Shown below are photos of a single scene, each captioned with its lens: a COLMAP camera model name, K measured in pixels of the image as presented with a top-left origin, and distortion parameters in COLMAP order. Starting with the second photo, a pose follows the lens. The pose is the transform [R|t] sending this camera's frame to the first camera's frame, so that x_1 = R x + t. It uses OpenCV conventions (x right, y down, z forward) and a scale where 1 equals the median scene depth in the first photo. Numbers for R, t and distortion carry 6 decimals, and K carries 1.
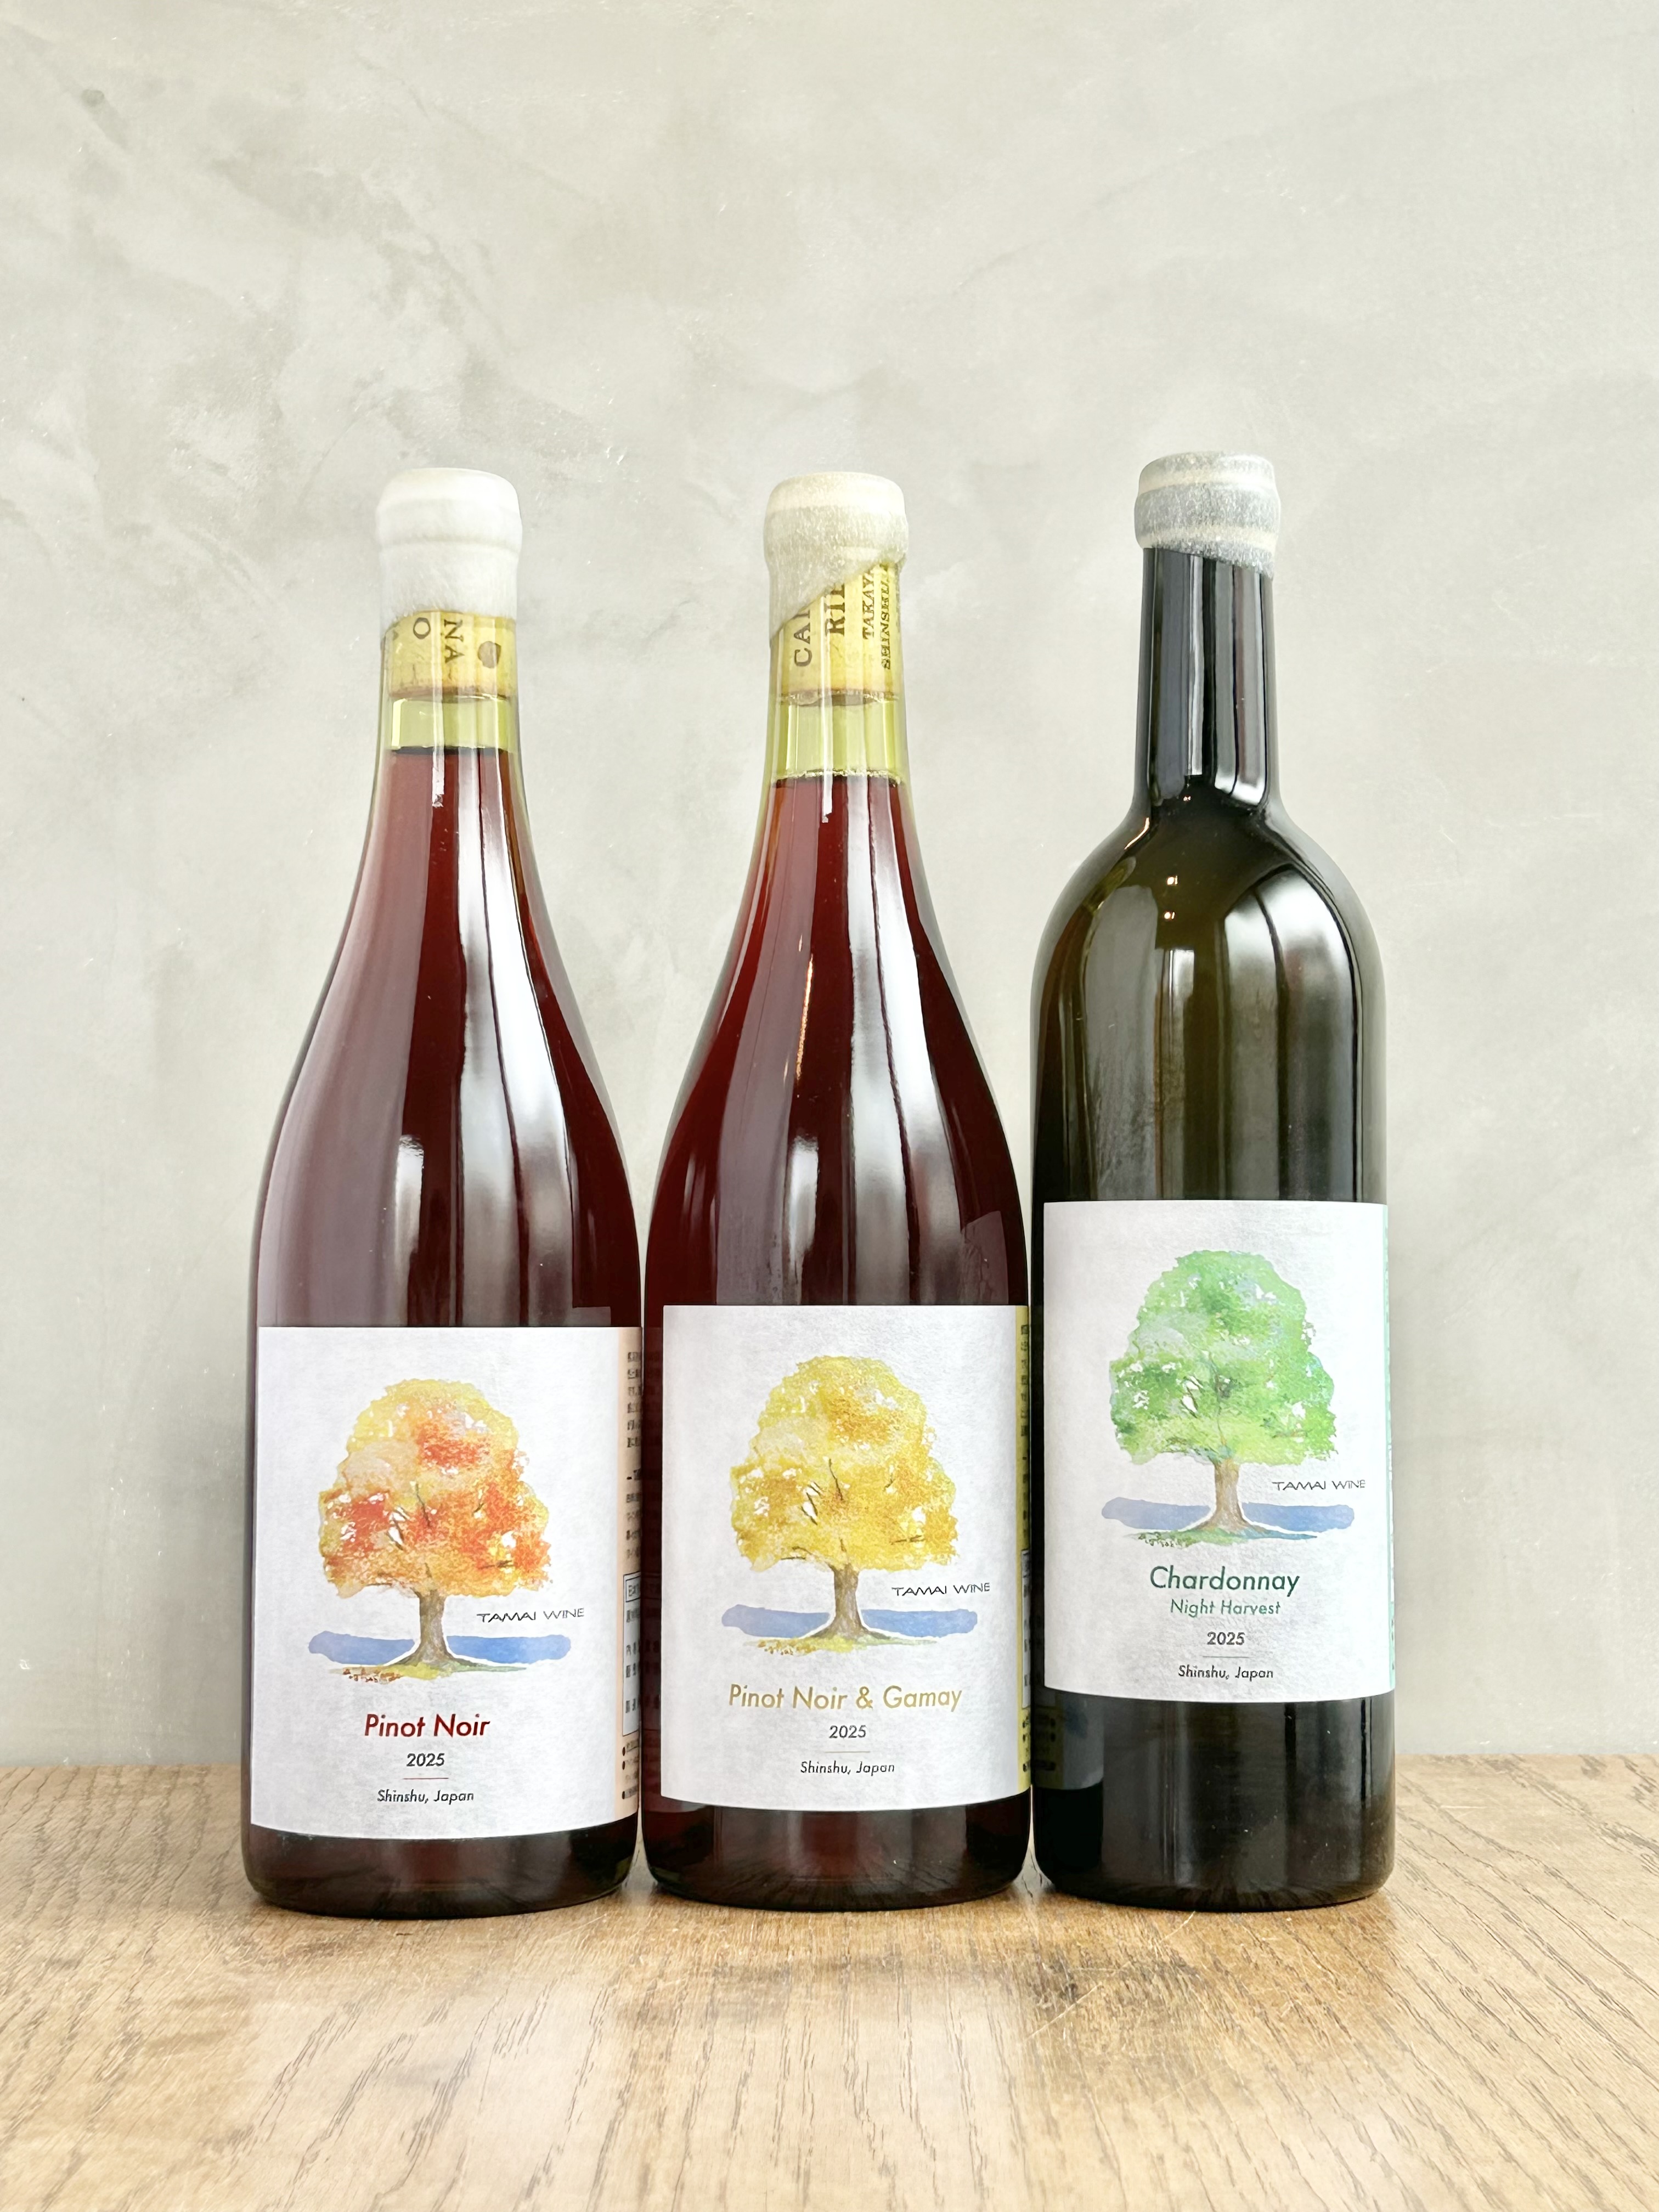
lens RADIAL K [[3218.7, 0, 805.6], [0, 3218.7, 1103.9], [0, 0, 1]] dist [0.041970, 0.000000]
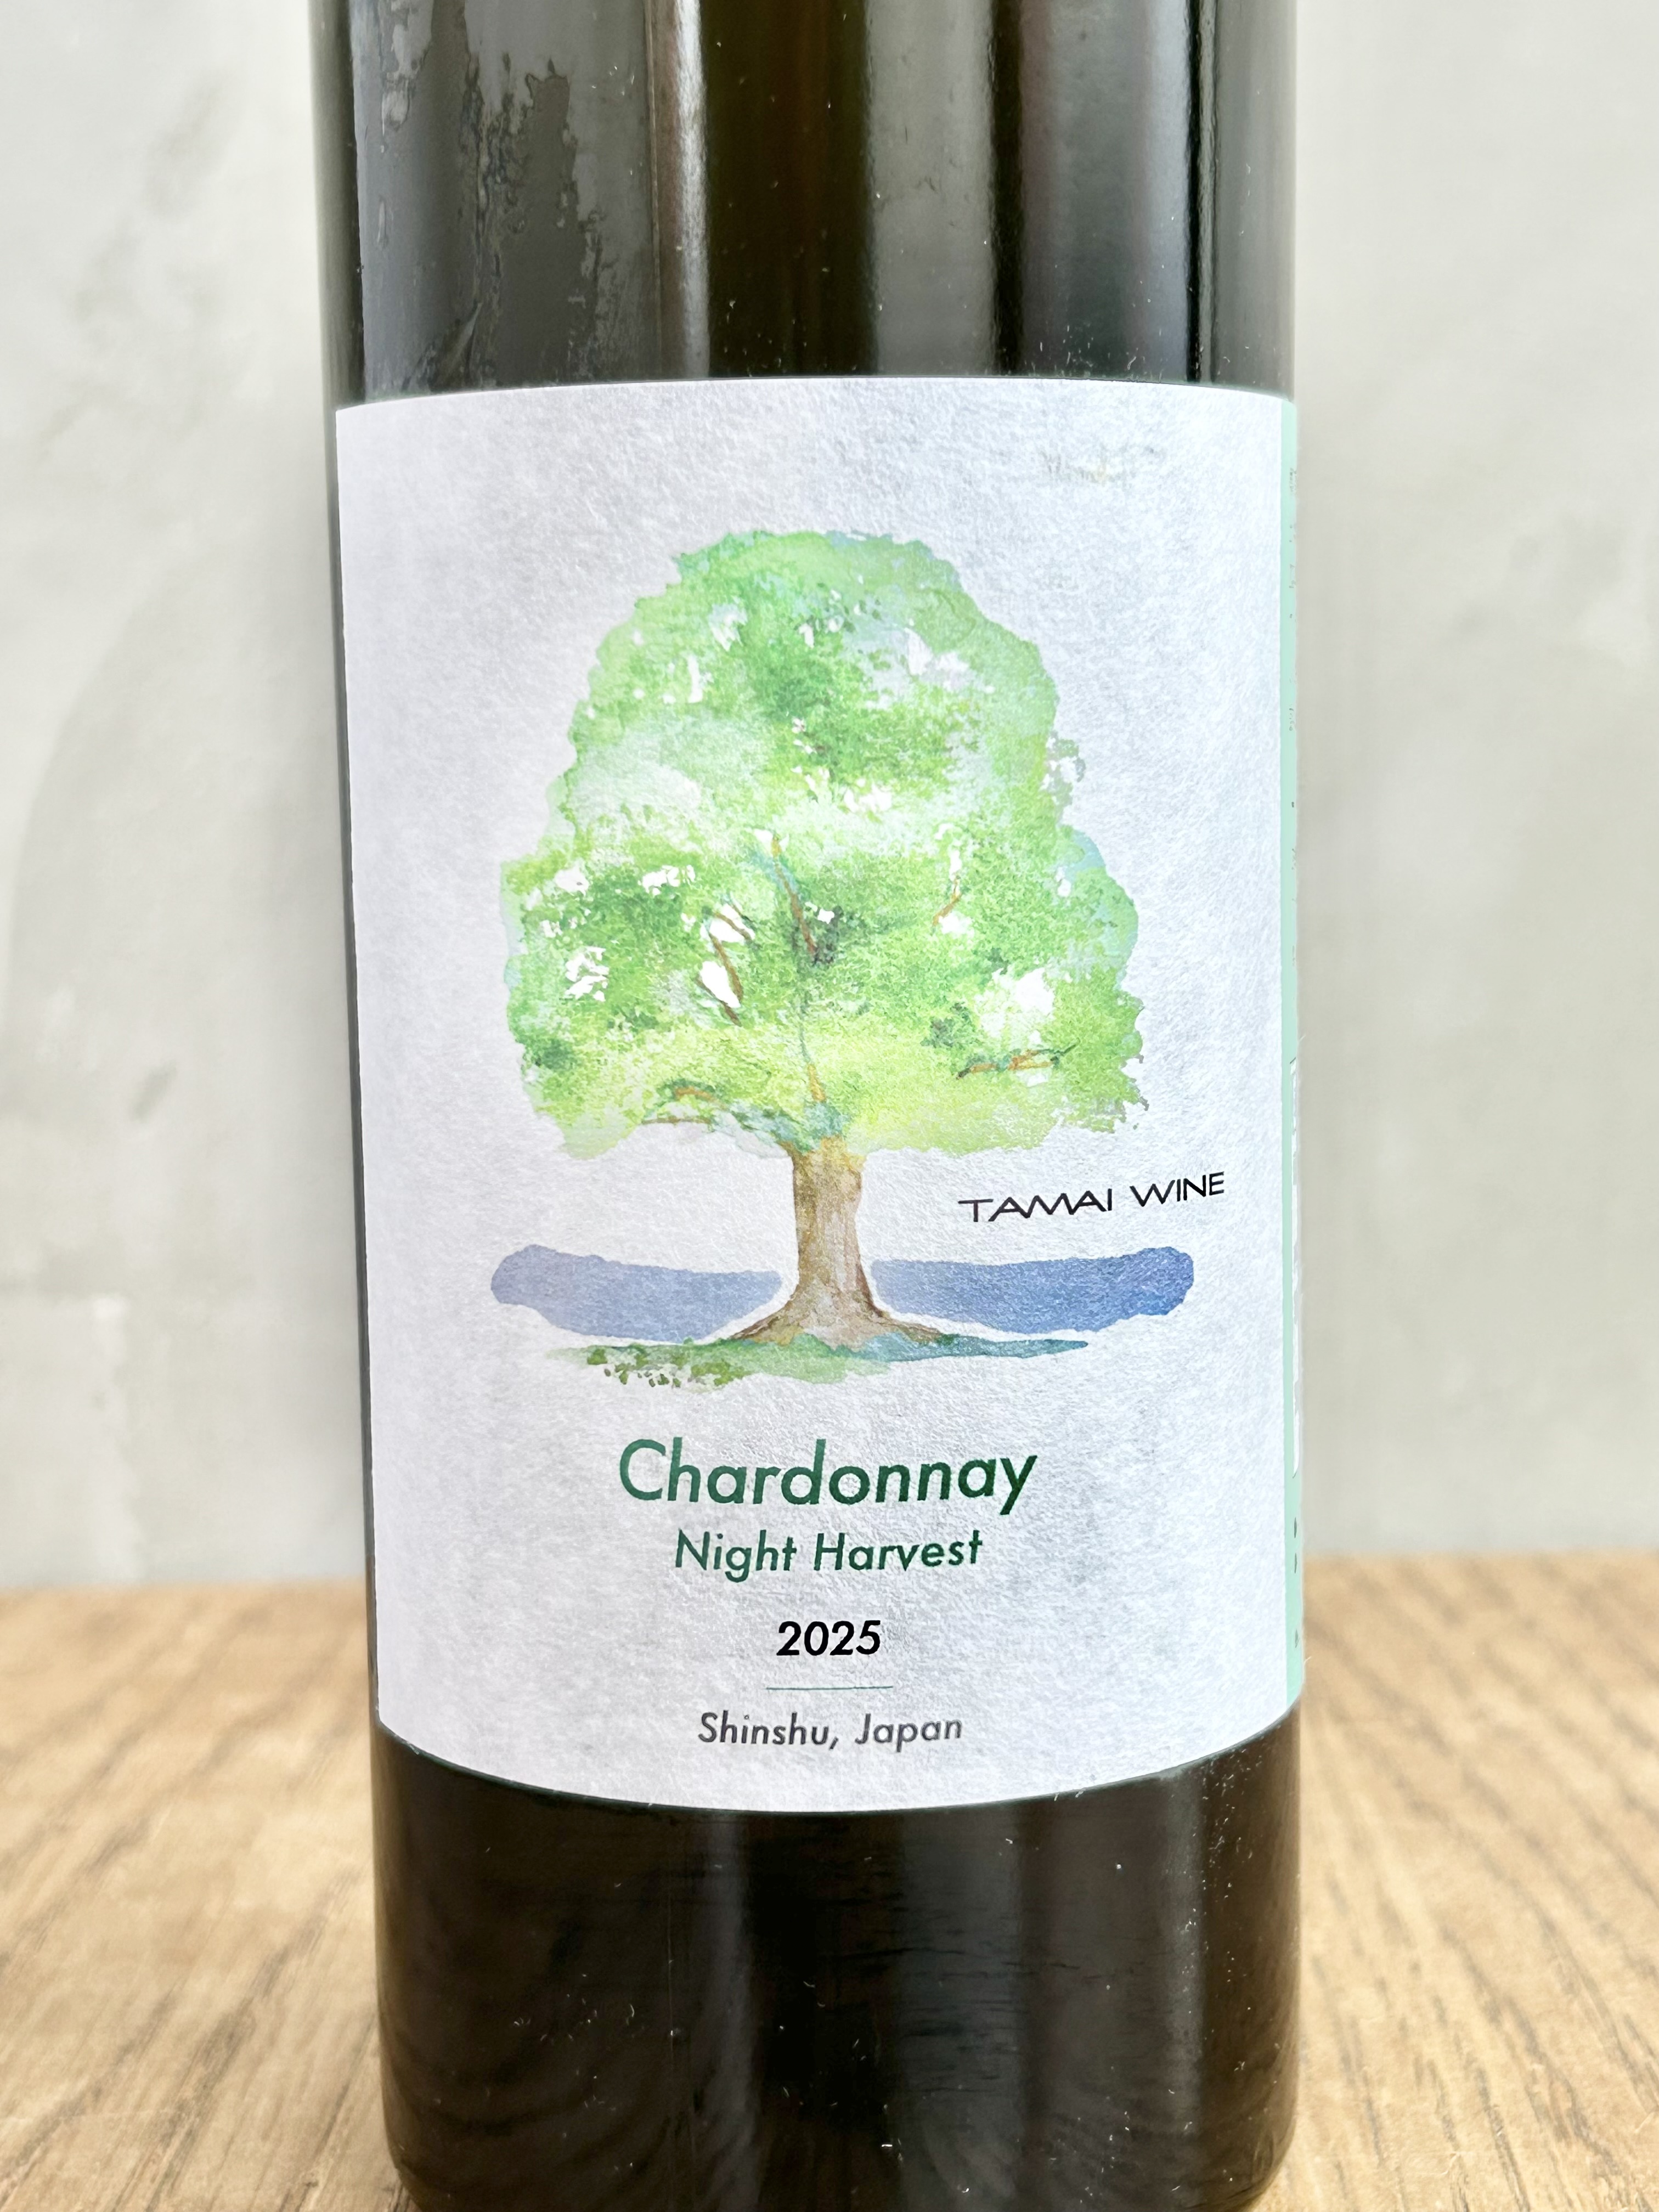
lens RADIAL K [[3218.7, 0, 822.0], [0, 3218.7, 1143.9], [0, 0, 1]] dist [0.041970, 0.000000]
pose [[0.999297, -0.022838, 0.029724, 0.046449], [0.016739, 0.981394, 0.191274, 0.017131], [-0.033539, -0.190642, 0.981086, 0.255625]]
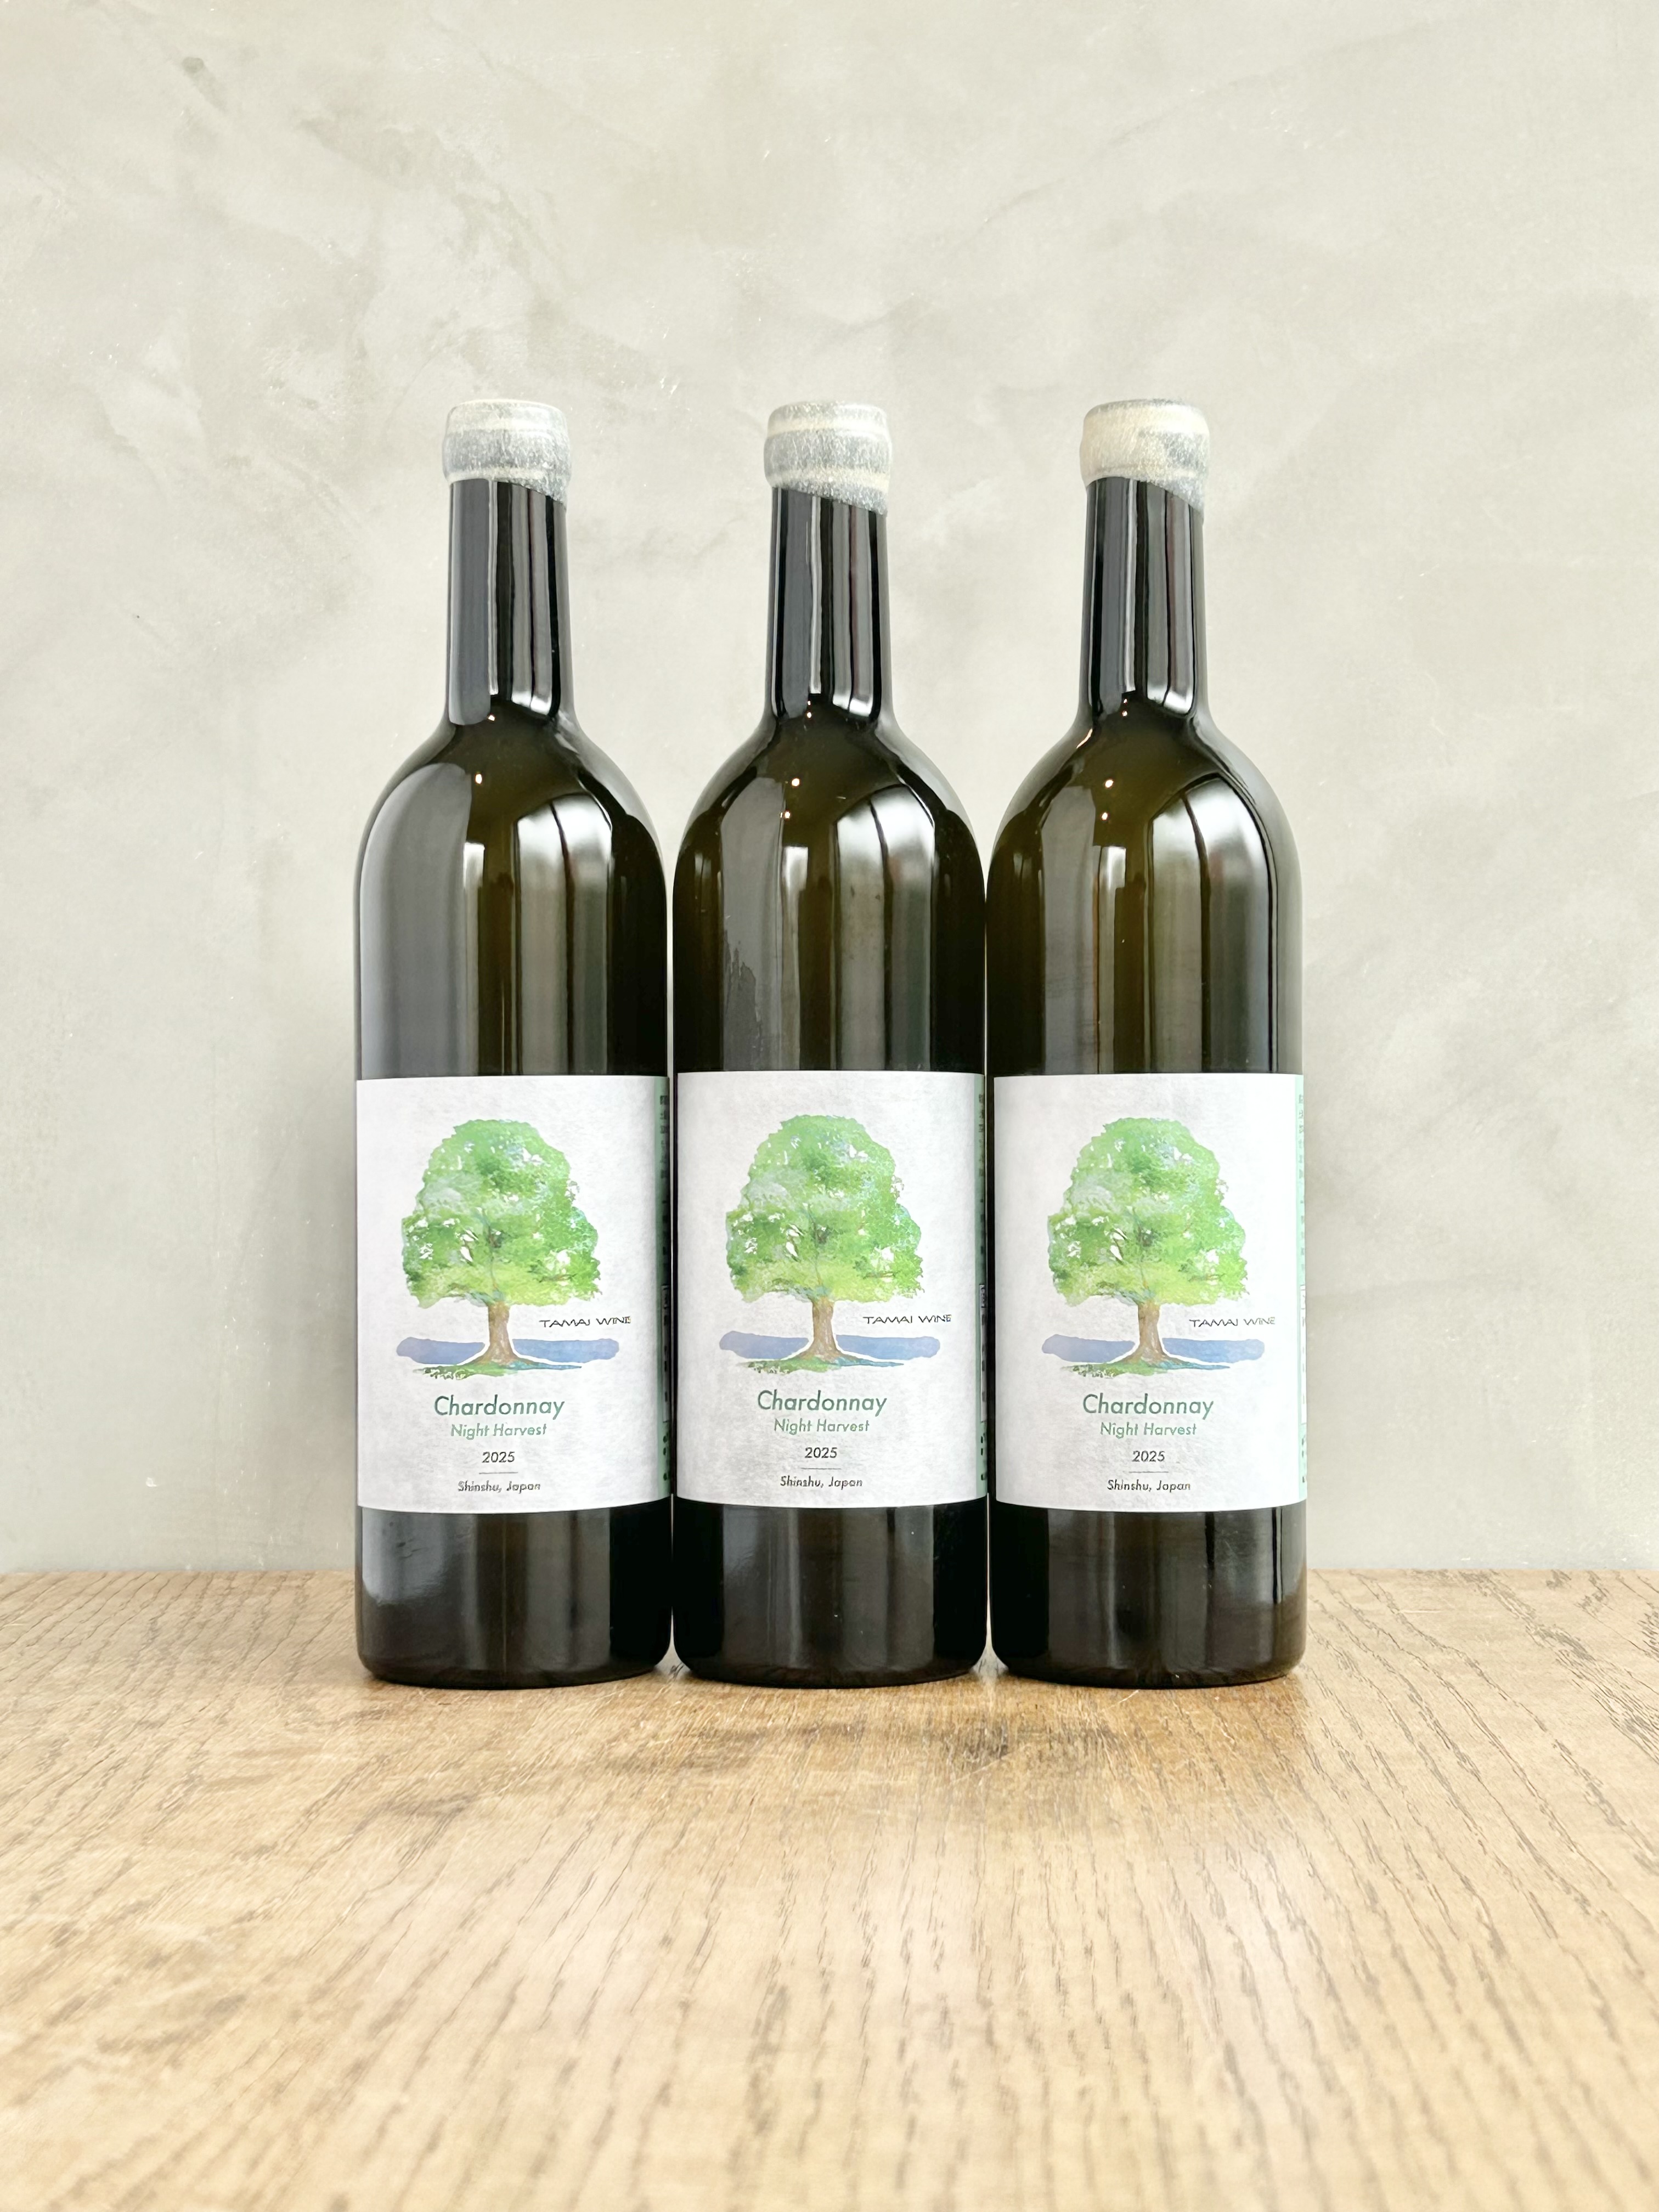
lens RADIAL K [[3218.7, 0, 843.4], [0, 3218.7, 1102.4], [0, 0, 1]] dist [0.041970, 0.000000]
pose [[0.998416, -0.002869, -0.056192, 0.083134], [0.005284, 0.999067, 0.042867, -0.006958], [0.056017, -0.043096, 0.997499, -0.133853]]
